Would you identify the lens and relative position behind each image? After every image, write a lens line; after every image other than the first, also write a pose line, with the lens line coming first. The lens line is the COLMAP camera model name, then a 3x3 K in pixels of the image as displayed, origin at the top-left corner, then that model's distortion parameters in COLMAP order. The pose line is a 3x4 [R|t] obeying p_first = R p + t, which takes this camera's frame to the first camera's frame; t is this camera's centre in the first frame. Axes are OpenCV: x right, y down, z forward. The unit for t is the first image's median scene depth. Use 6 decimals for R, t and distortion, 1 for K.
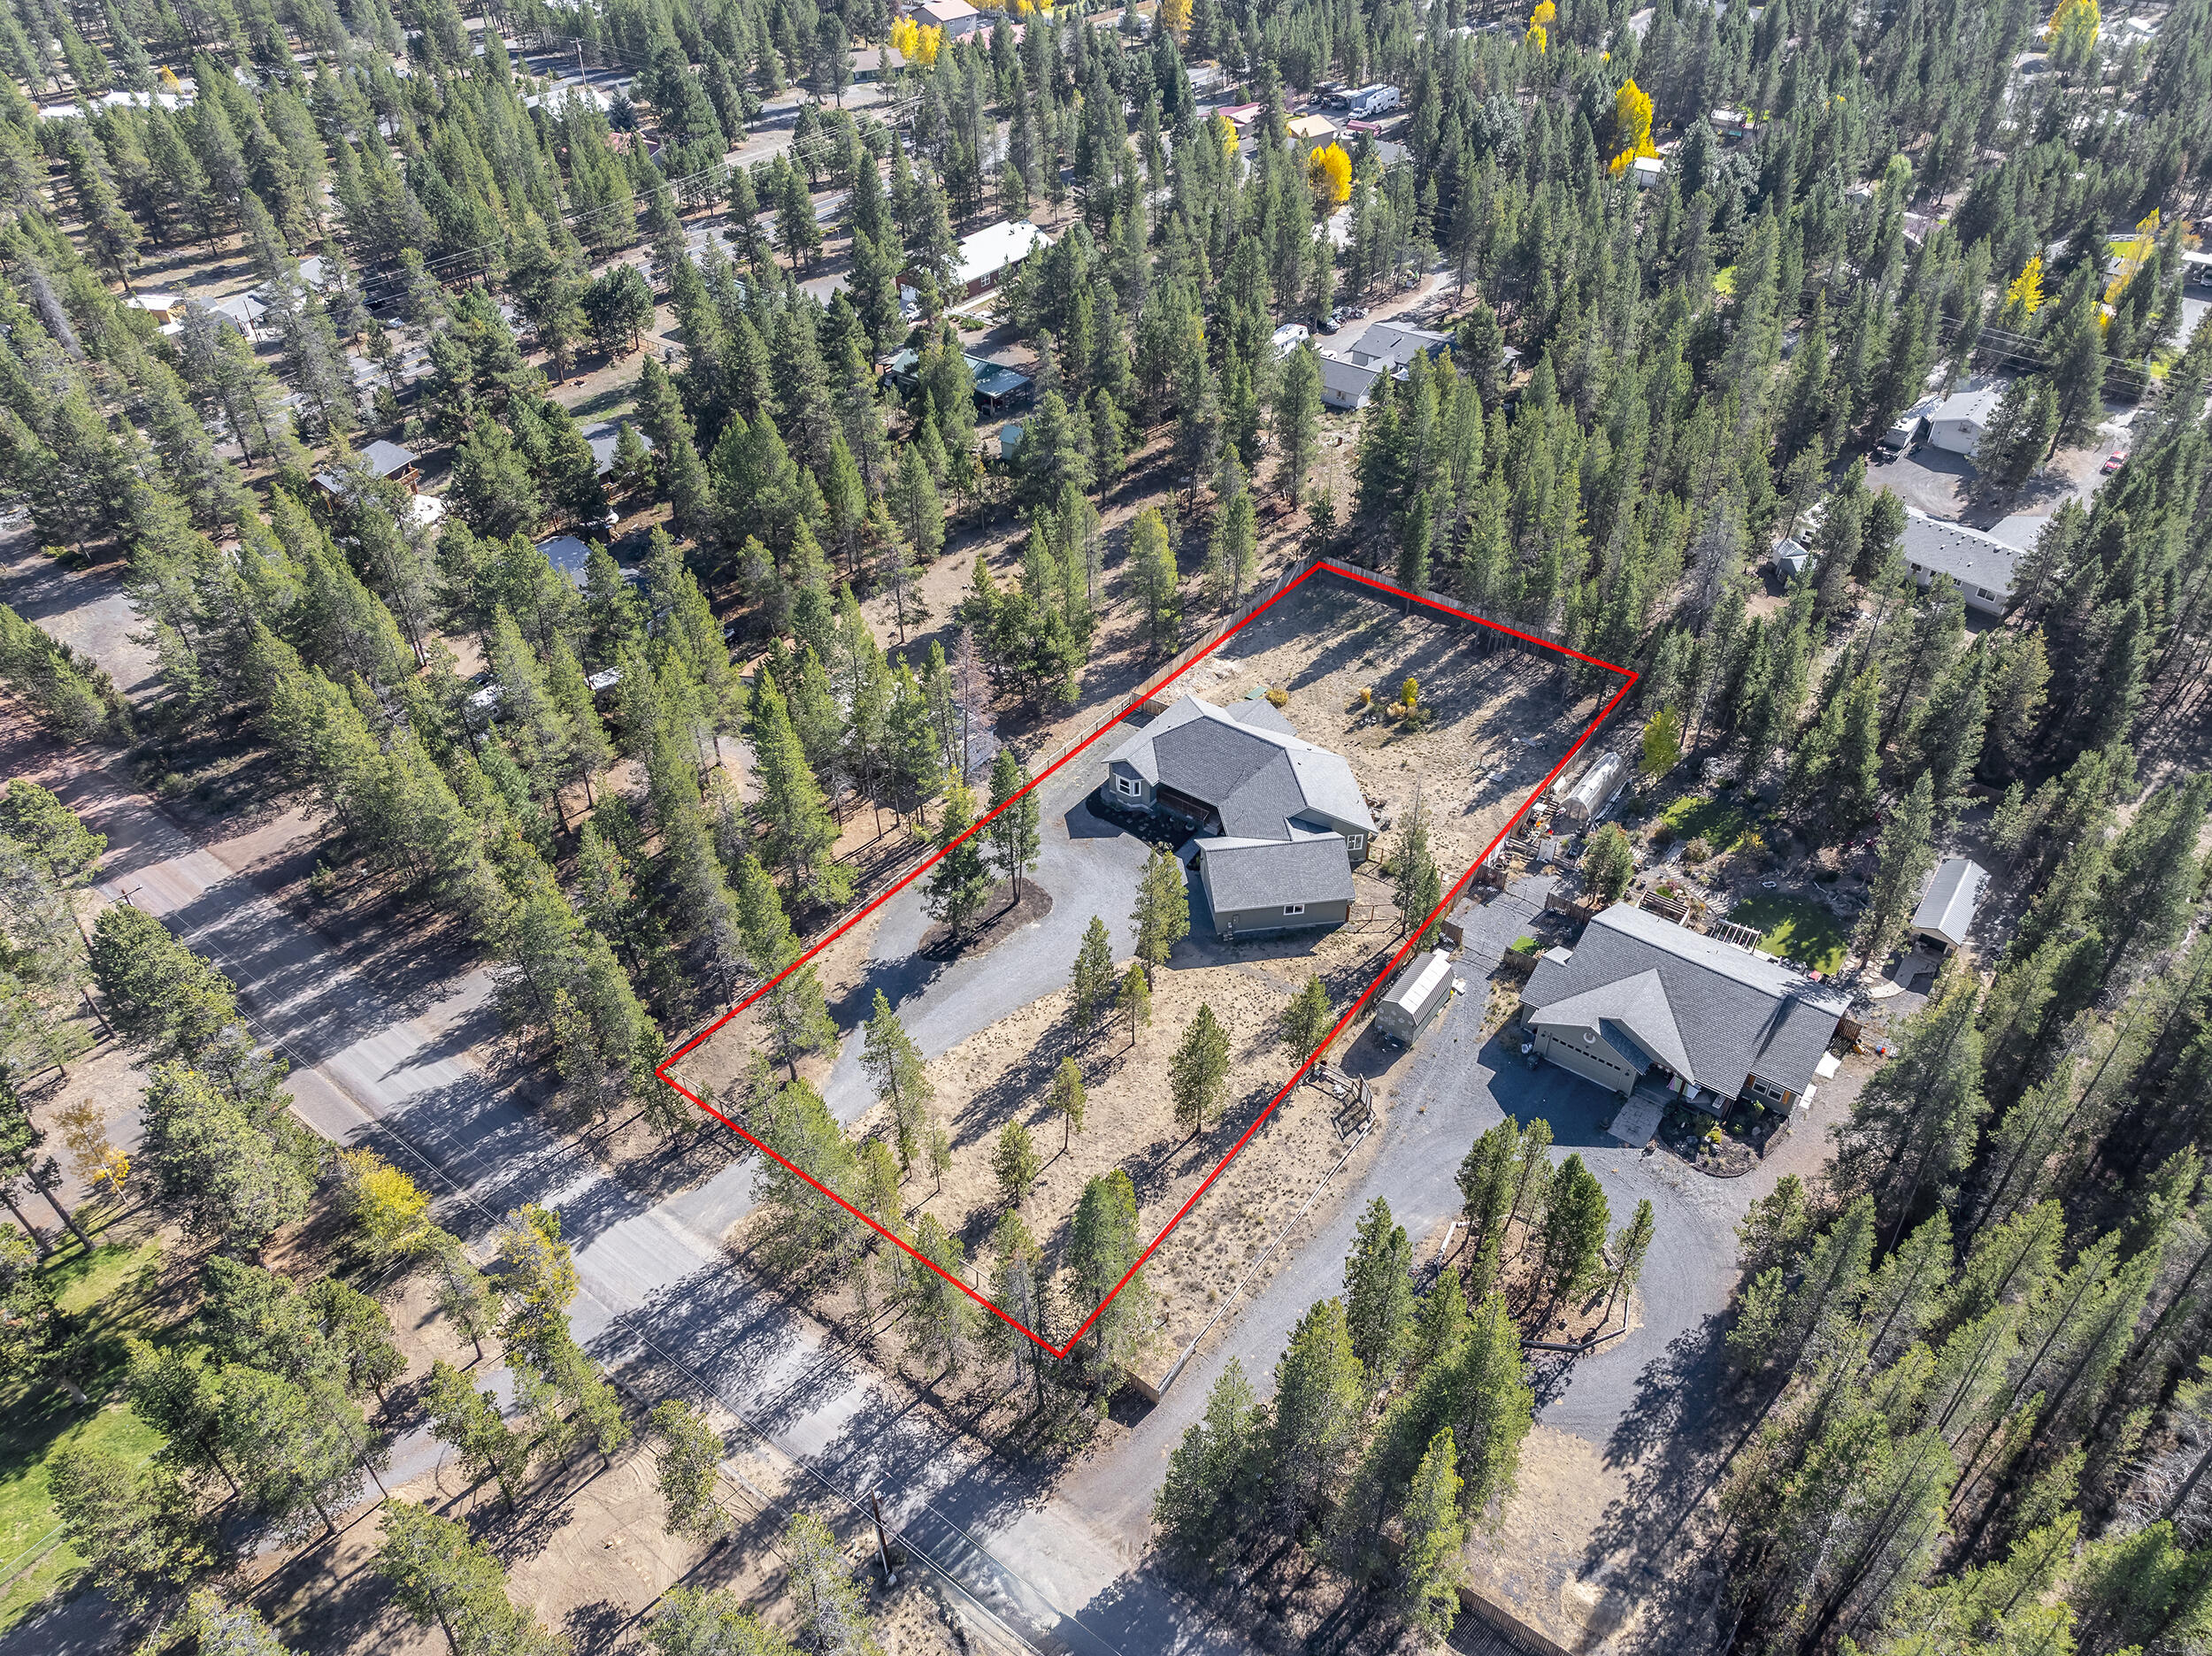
lens RADIAL K [[1546.9, 0, 1106.0], [0, 1546.9, 828.0], [0, 0, 1]] dist [-0.034064, 0.018326]
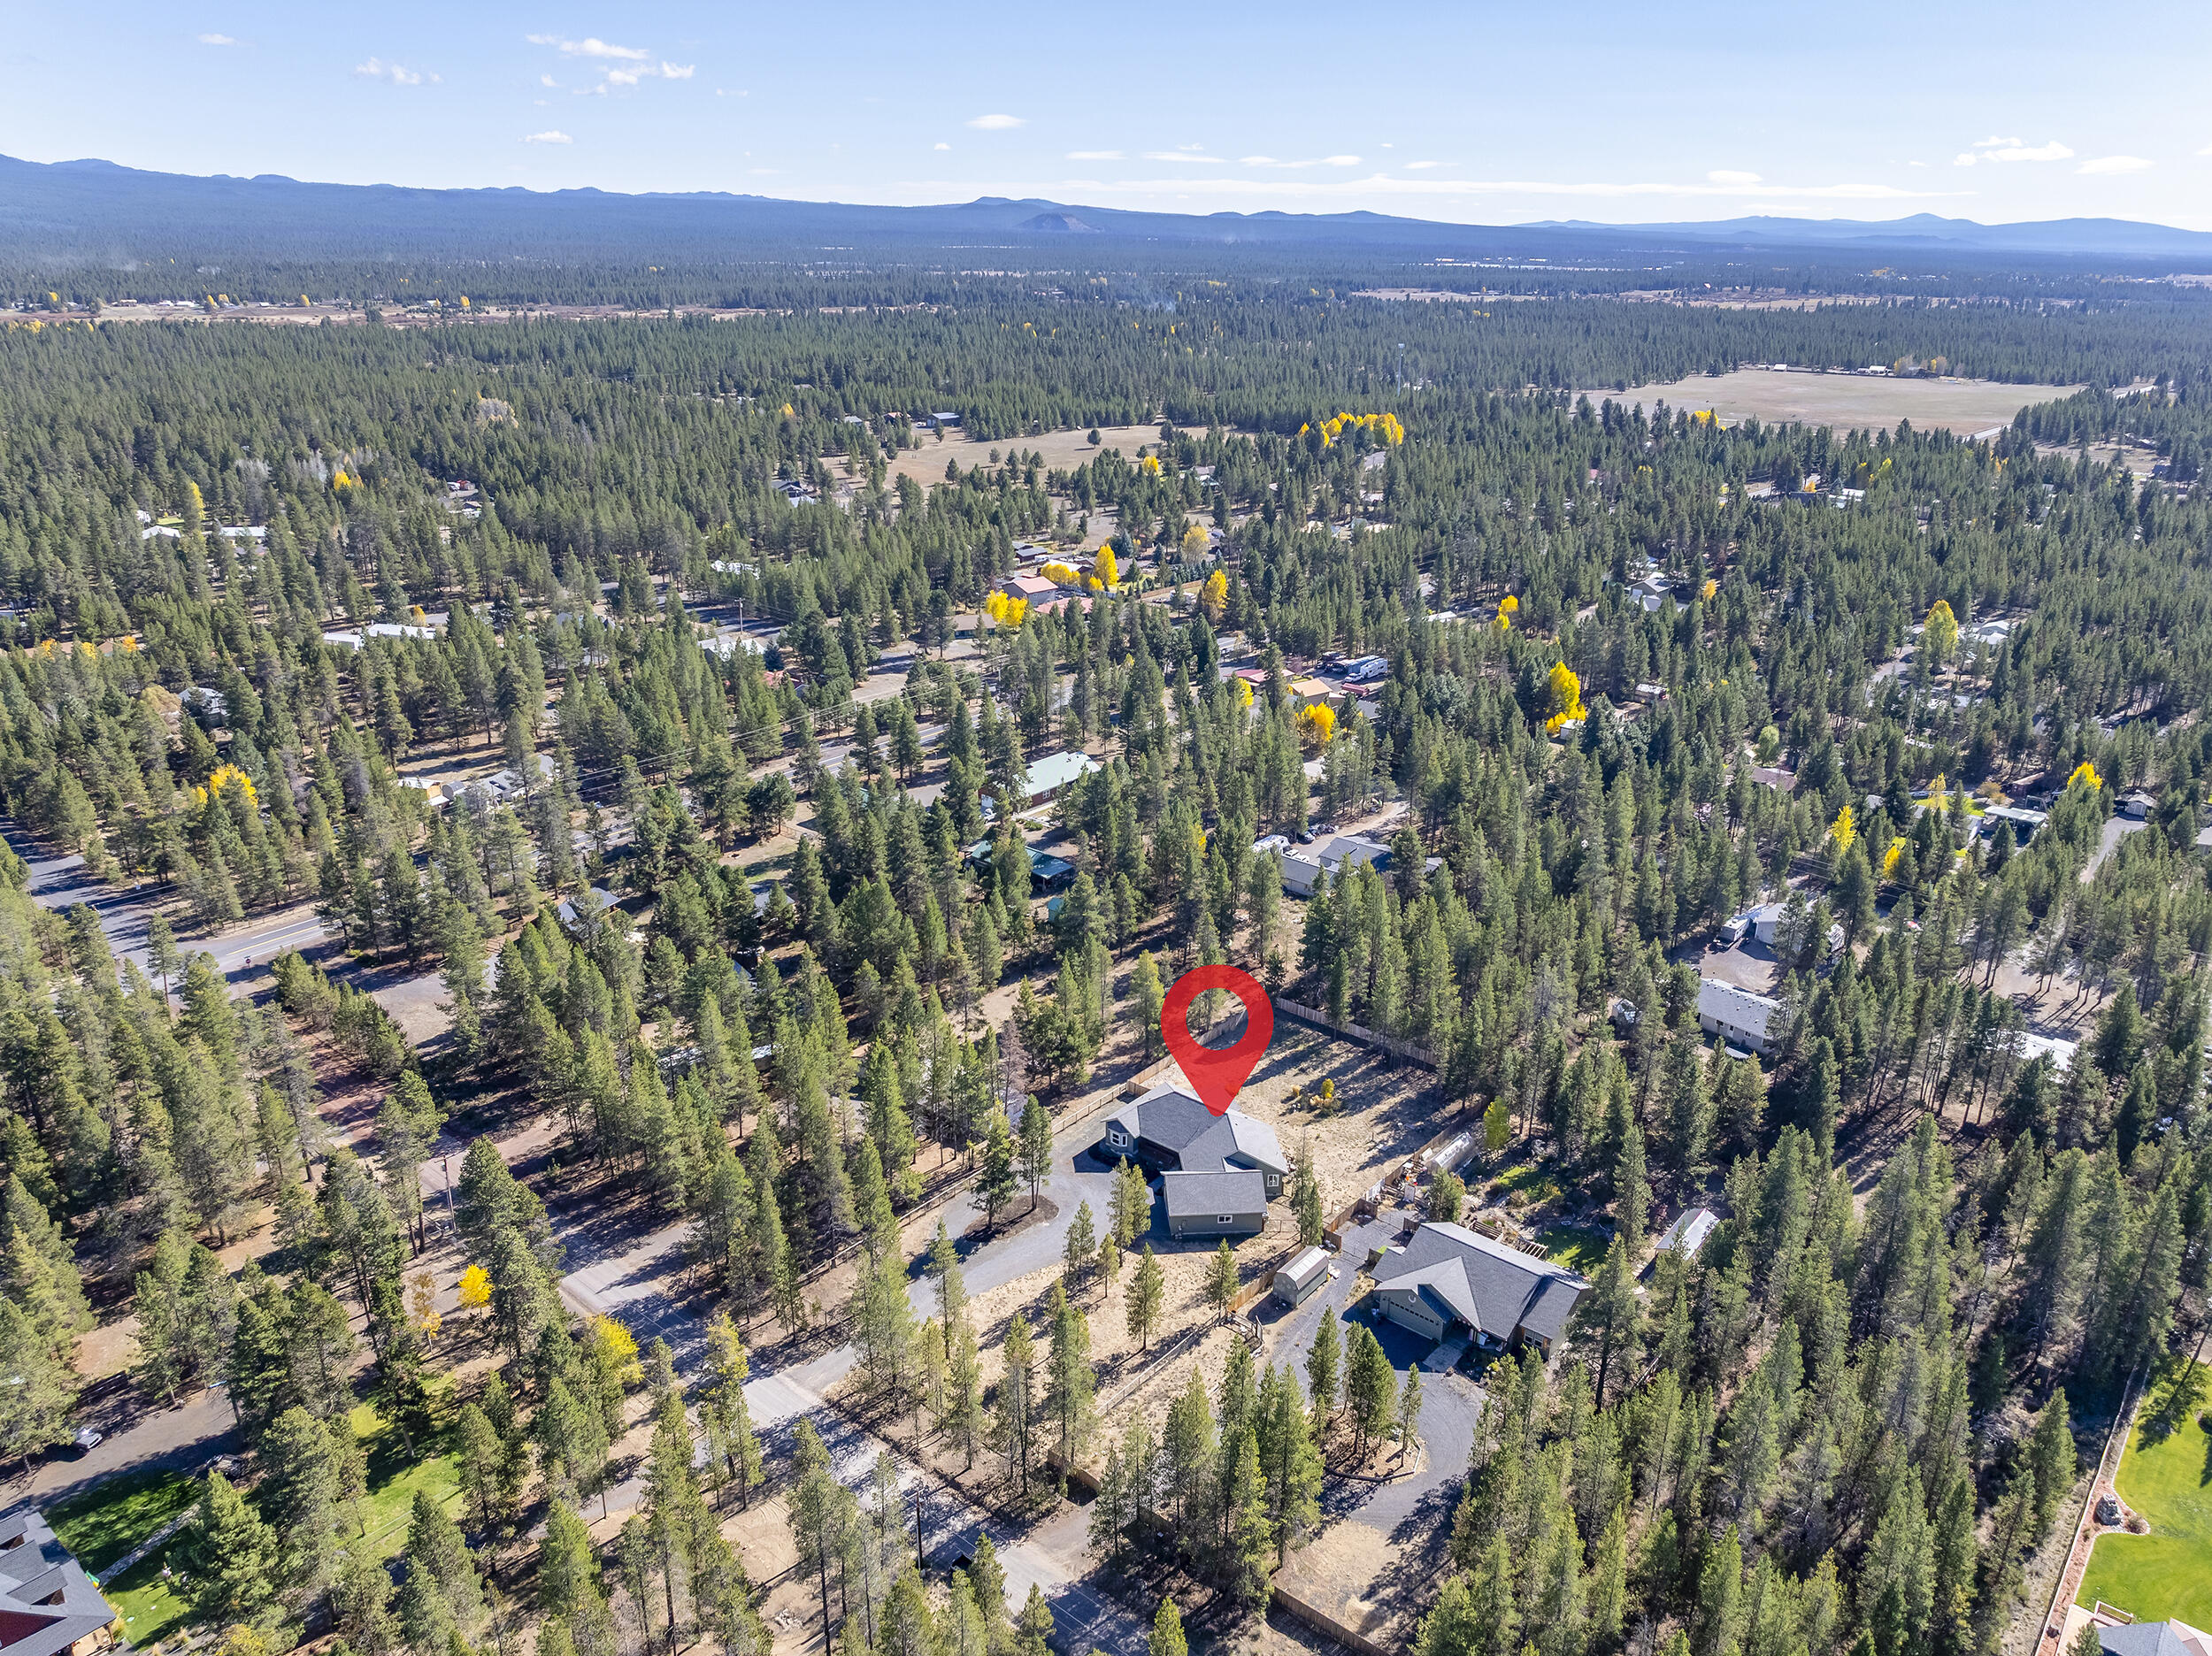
lens RADIAL K [[1593.8, 0, 1100.8], [0, 1593.8, 862.4], [0, 0, 1]] dist [-0.033174, 0.008194]
pose [[0.998169, 0.040453, -0.044964, 0.048502], [-0.051822, 0.955353, -0.290888, 0.141612], [0.031189, 0.292685, 0.955700, -0.427714]]
